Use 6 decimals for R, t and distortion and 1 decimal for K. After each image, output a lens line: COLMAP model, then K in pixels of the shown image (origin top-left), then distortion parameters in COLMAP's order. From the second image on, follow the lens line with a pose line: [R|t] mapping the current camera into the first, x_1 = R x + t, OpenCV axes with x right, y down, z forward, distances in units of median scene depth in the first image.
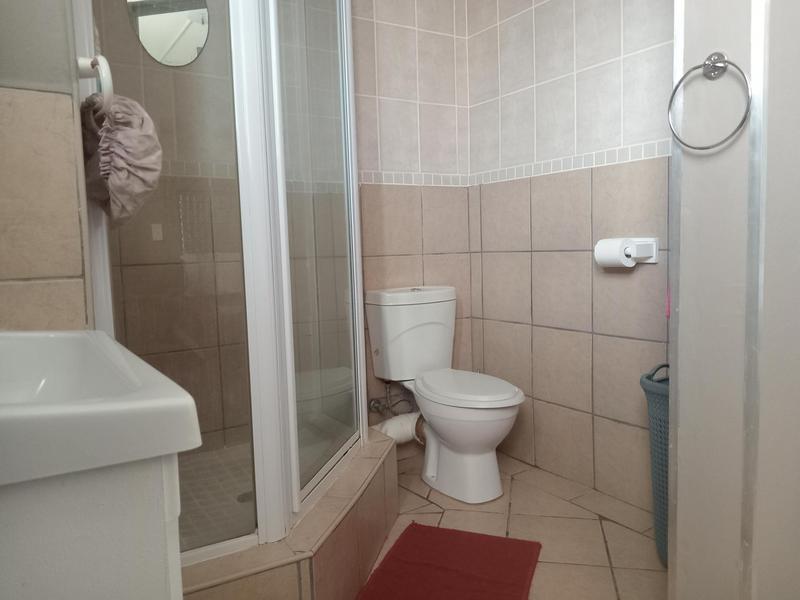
lens RADIAL K [[597.9, 0, 402.3], [0, 597.9, 292.7], [0, 0, 1]] dist [0.002025, -0.013541]
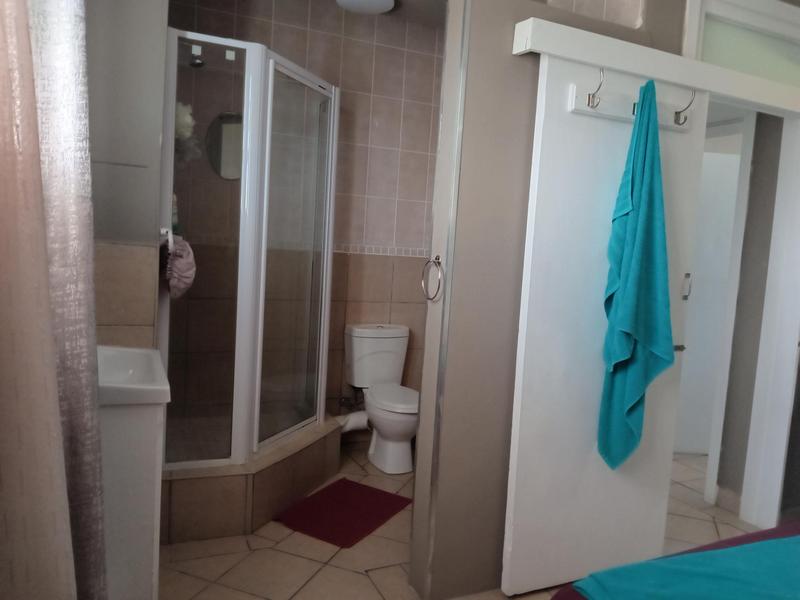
lens RADIAL K [[571.1, 0, 401.6], [0, 571.1, 297.2], [0, 0, 1]] dist [-0.001018, -0.002831]
pose [[0.986217, 0.107793, -0.125524, 0.321090], [-0.107990, 0.994138, 0.005254, -0.120949], [0.125355, 0.008373, 0.992077, -0.506501]]
